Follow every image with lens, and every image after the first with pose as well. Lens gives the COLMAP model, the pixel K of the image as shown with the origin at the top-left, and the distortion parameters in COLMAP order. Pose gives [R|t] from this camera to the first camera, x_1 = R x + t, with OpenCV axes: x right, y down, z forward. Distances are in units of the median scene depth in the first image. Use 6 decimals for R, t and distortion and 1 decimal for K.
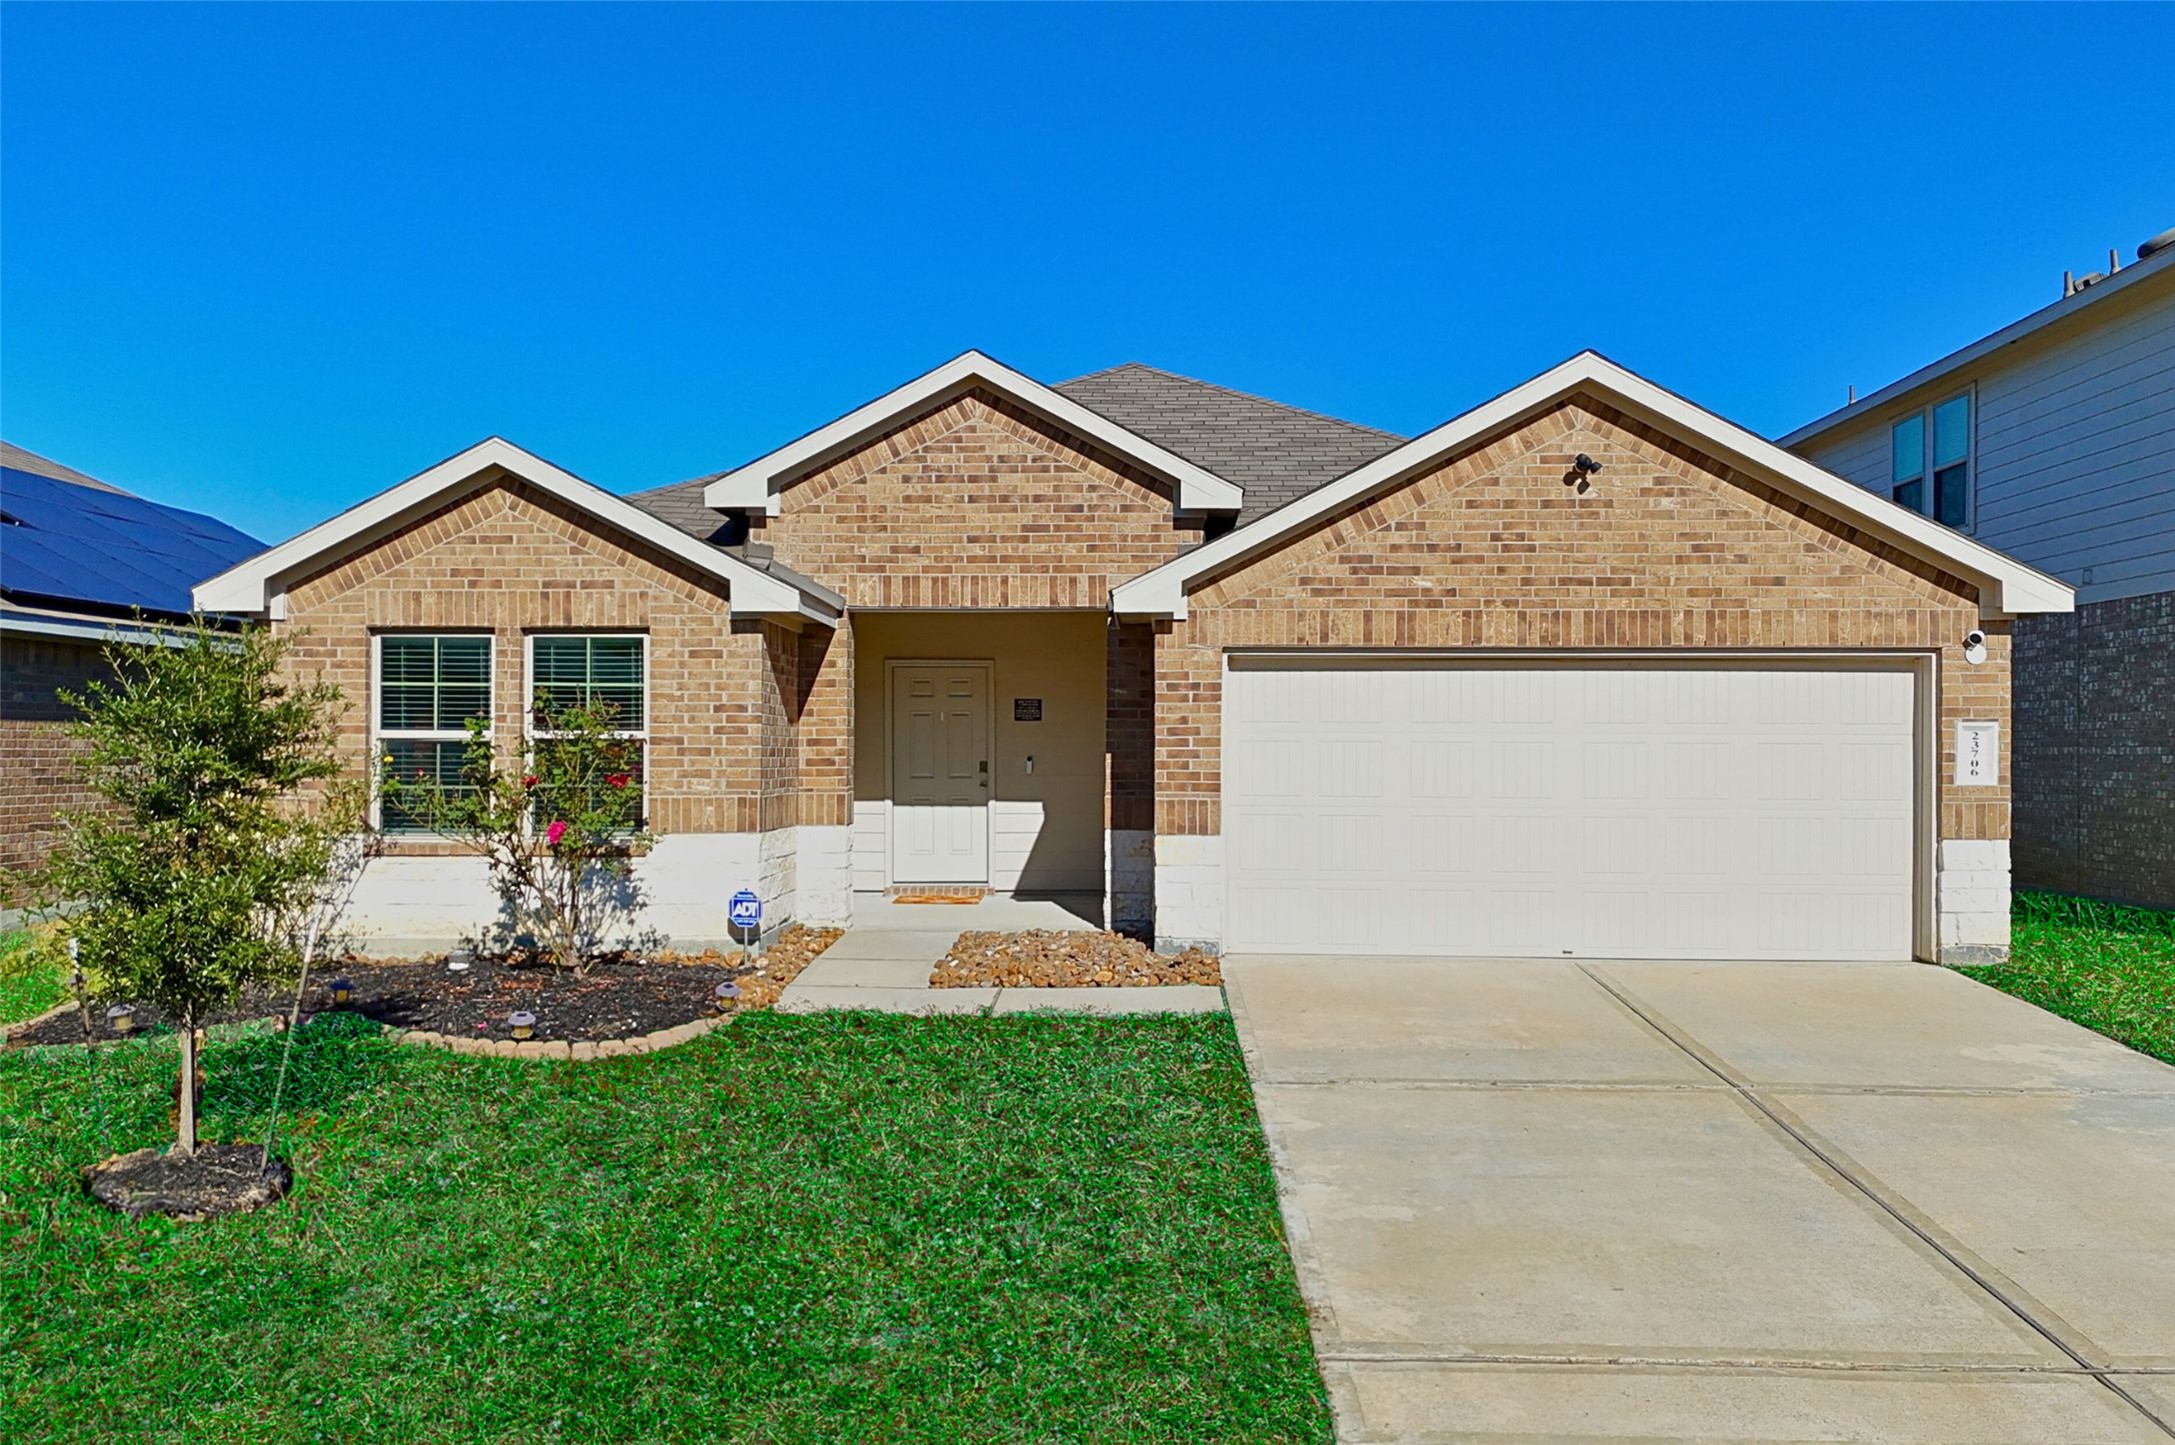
lens RADIAL K [[1725.3, 0, 1124.5], [0, 1725.3, 761.5], [0, 0, 1]] dist [0.069050, -0.034305]
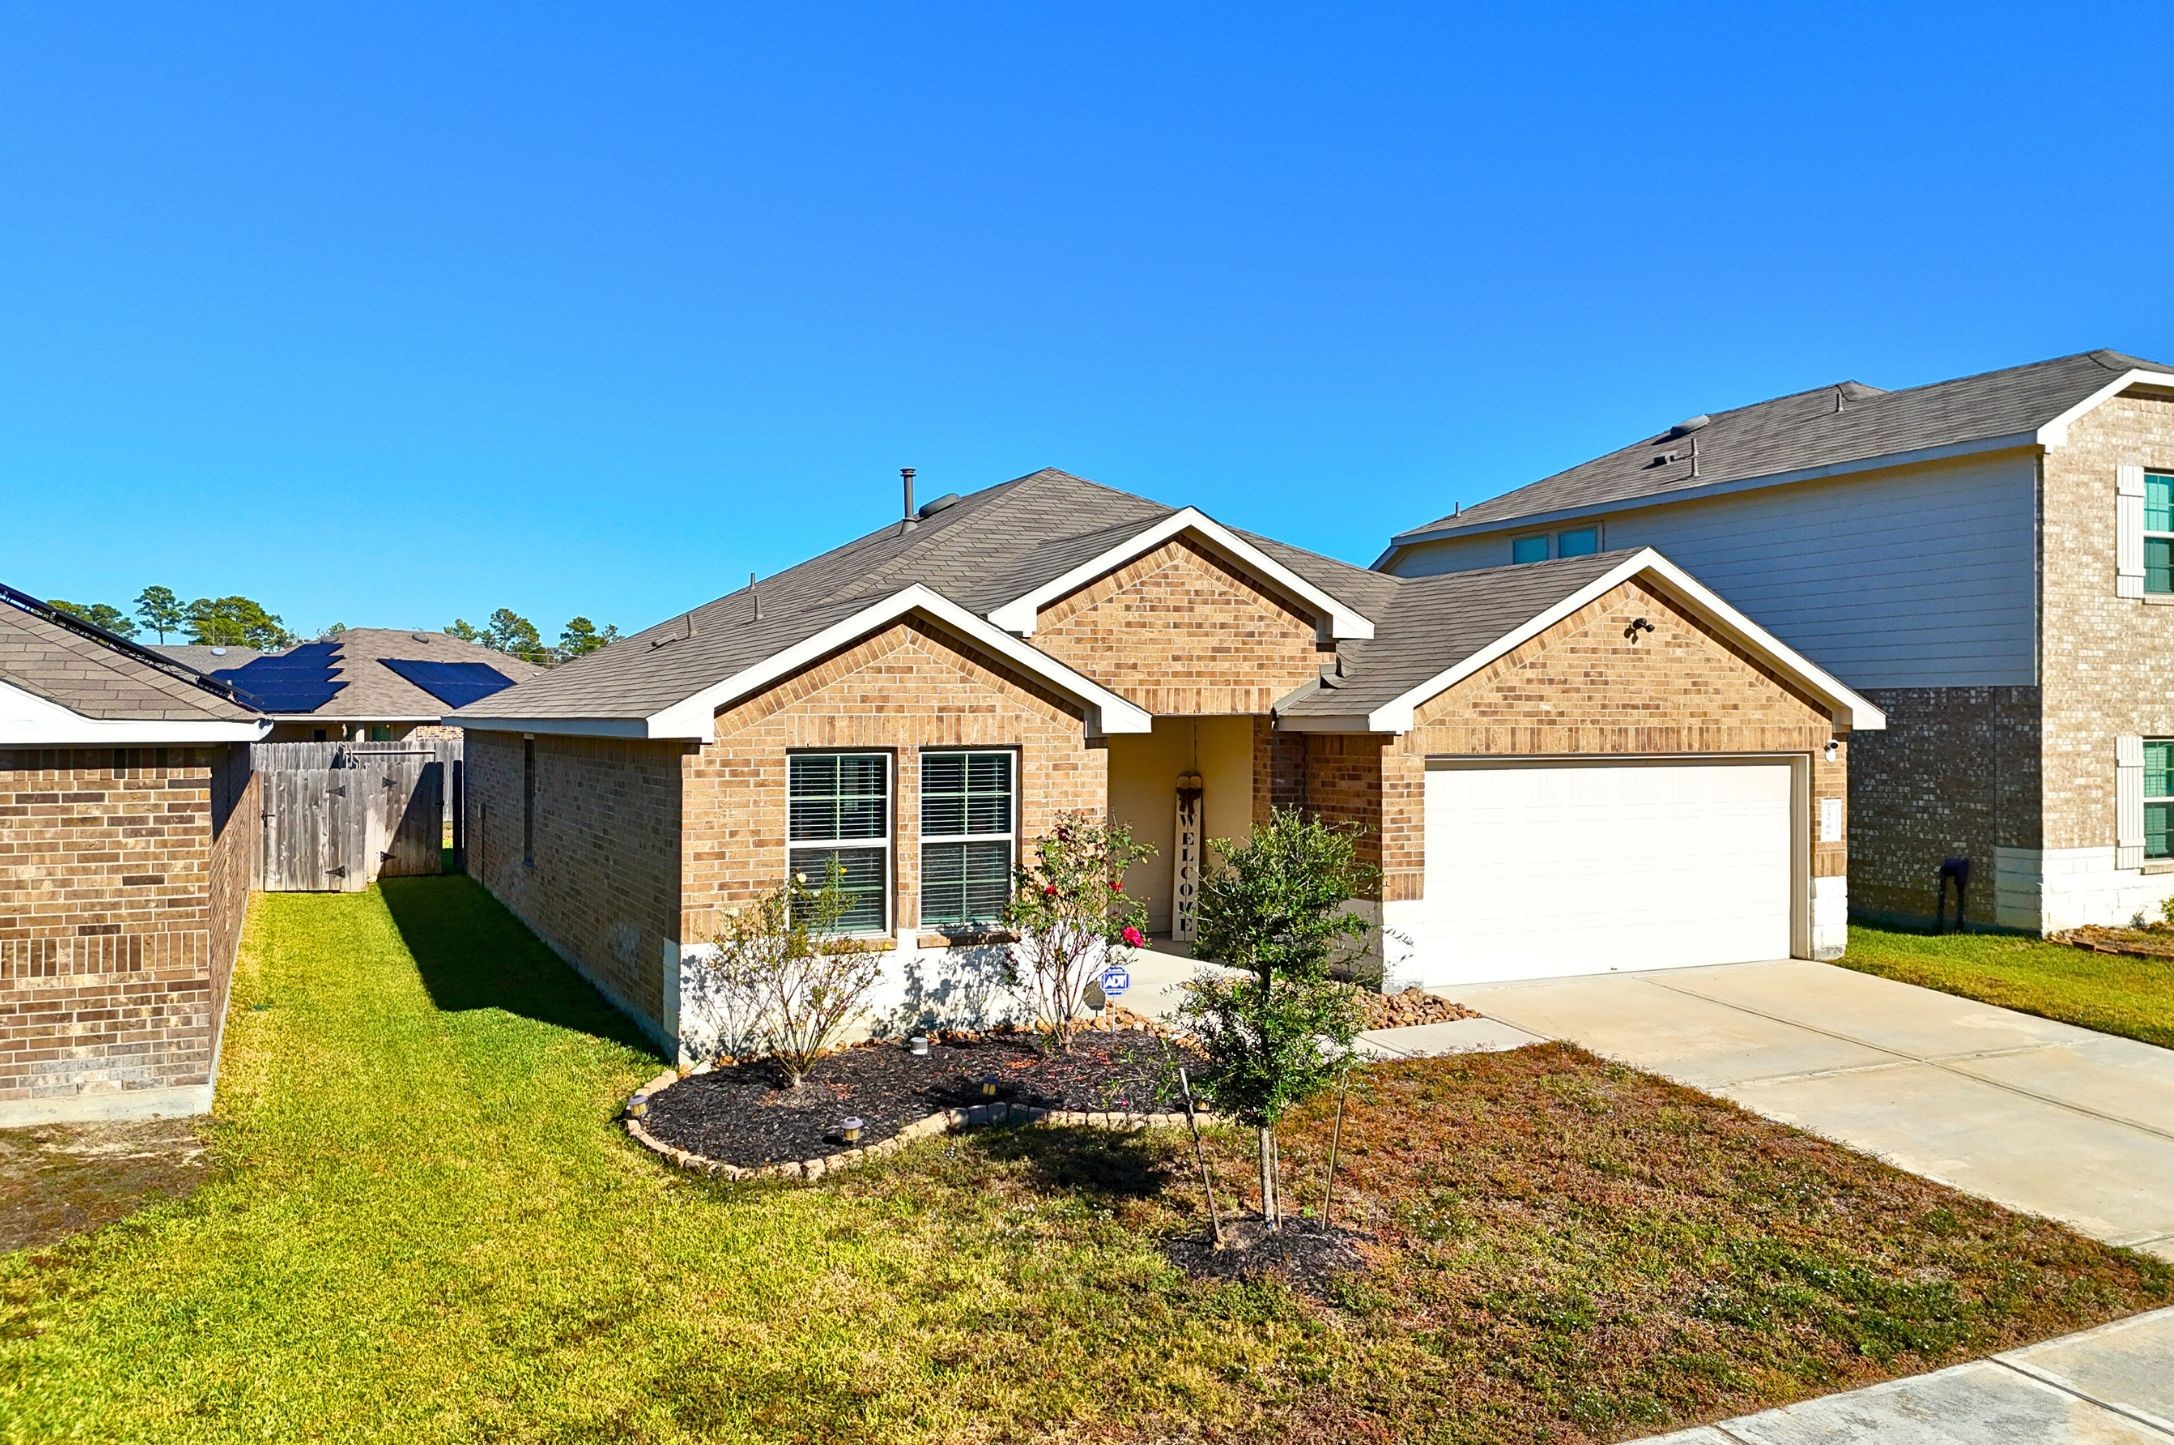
lens RADIAL K [[1699.0, 0, 1087.9], [0, 1699.0, 720.3], [0, 0, 1]] dist [0.033615, -0.008333]
pose [[0.895870, -0.005116, 0.444287, -0.748809], [0.006106, 0.999981, -0.000797, -0.093728], [-0.444274, 0.003427, 0.895884, -0.045553]]
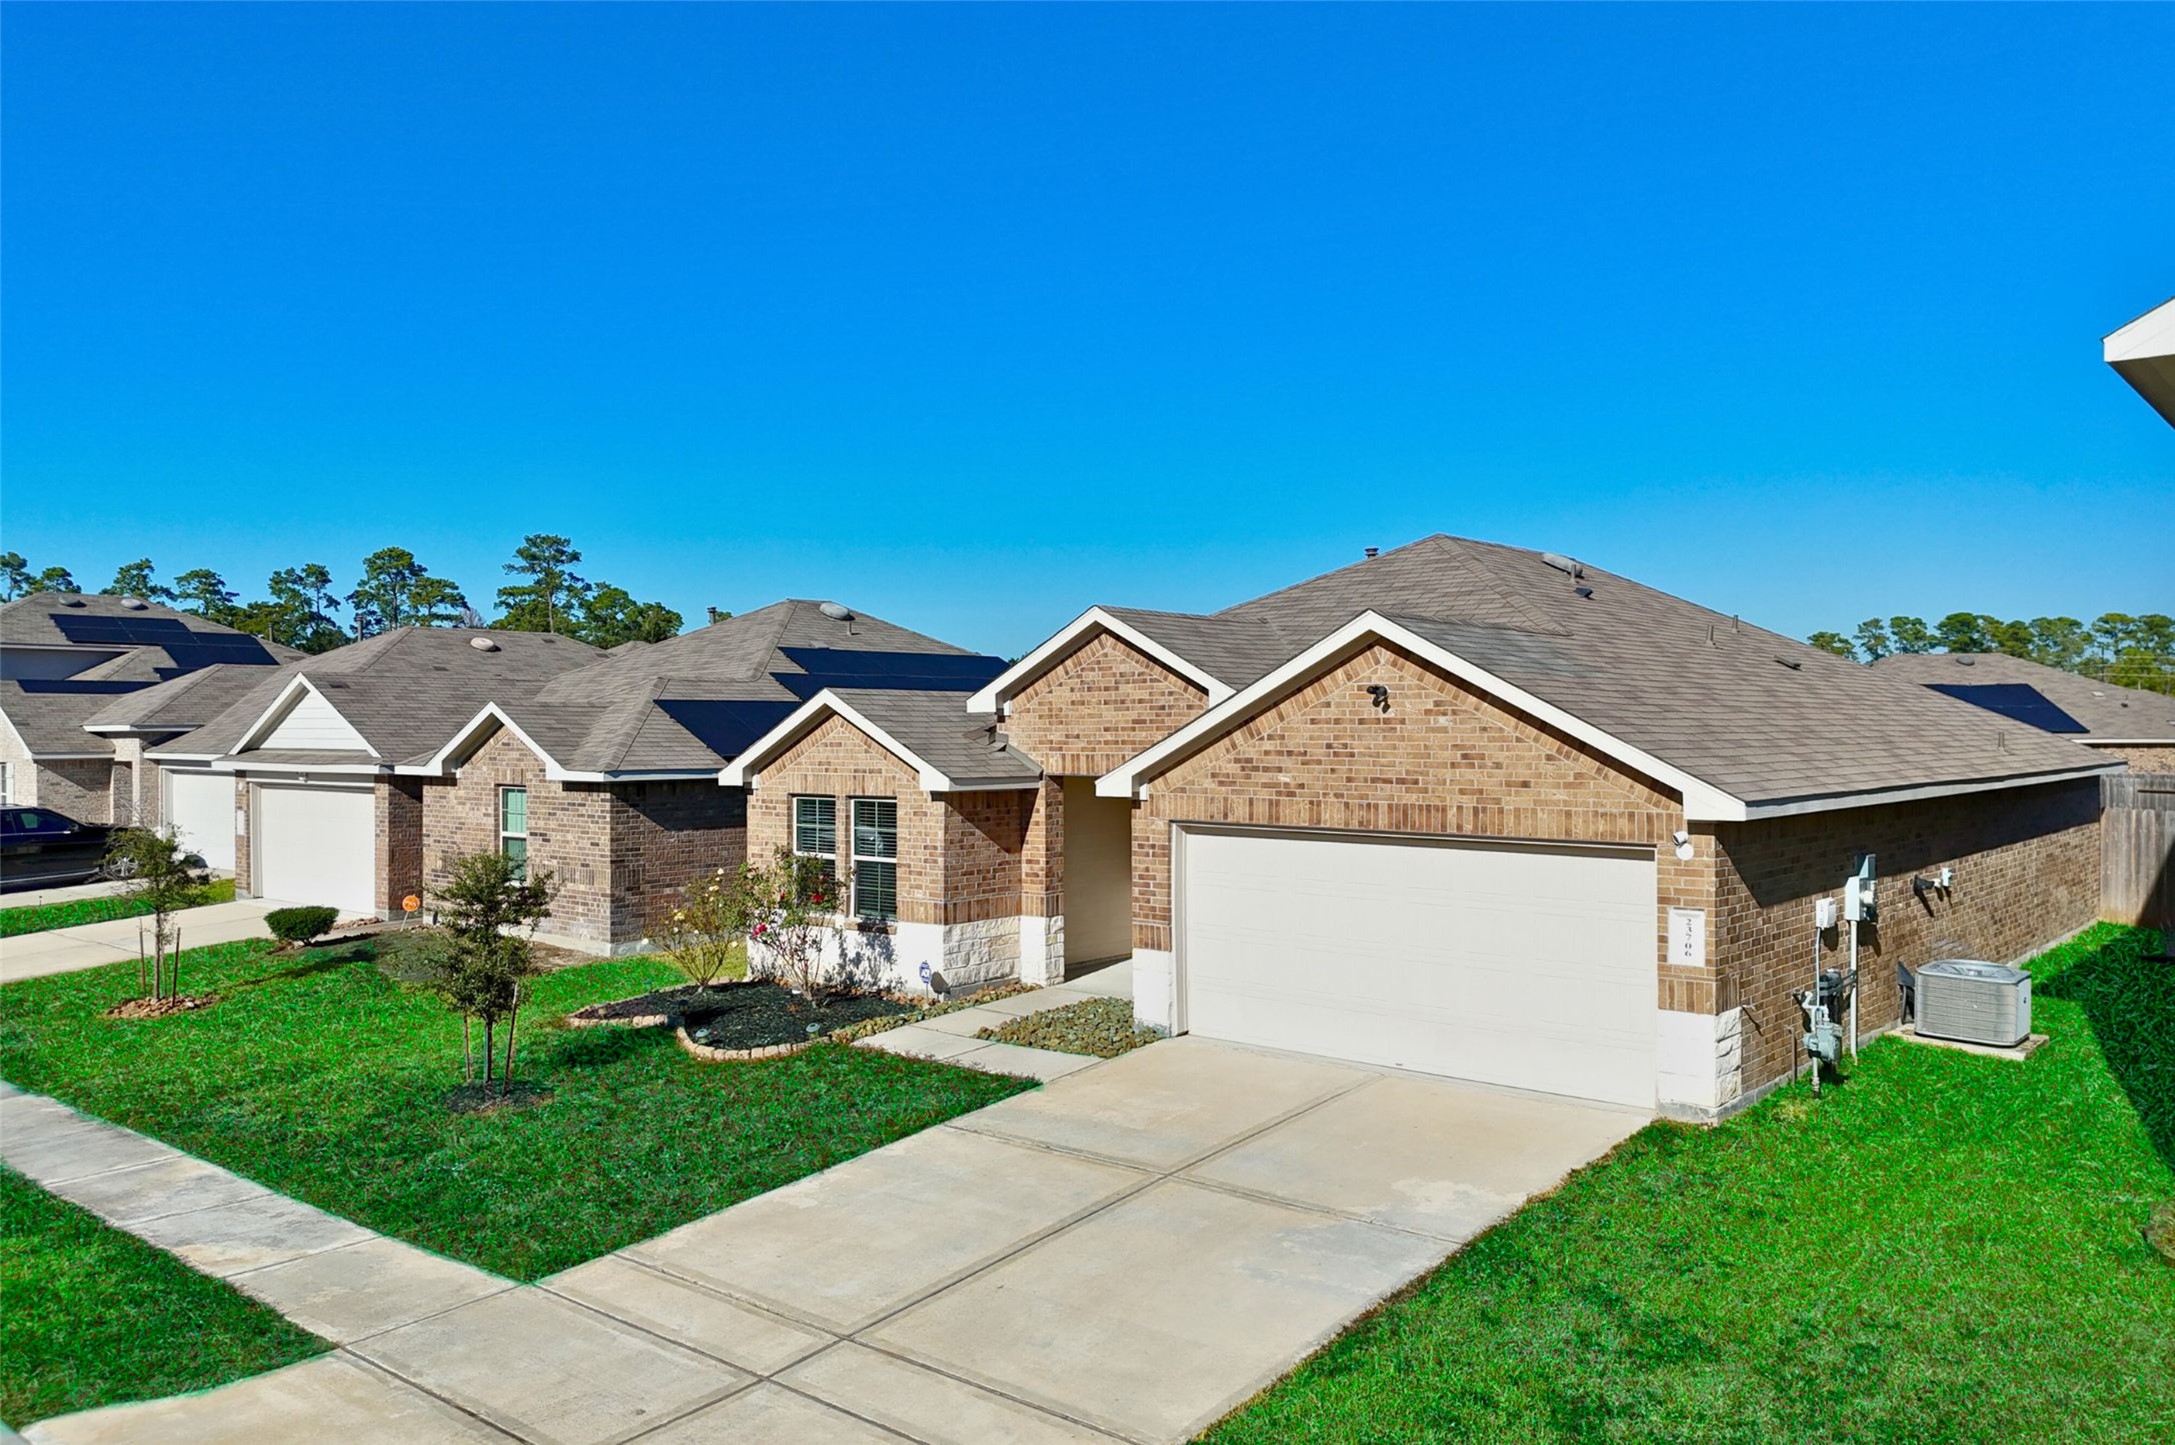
lens RADIAL K [[1620.3, 0, 1076.7], [0, 1620.3, 725.6], [0, 0, 1]] dist [0.075021, -0.007728]
pose [[0.768488, -0.004238, -0.639850, 0.864789], [0.000987, 0.999985, -0.005439, -0.138206], [0.639863, 0.003549, 0.768481, -0.088199]]
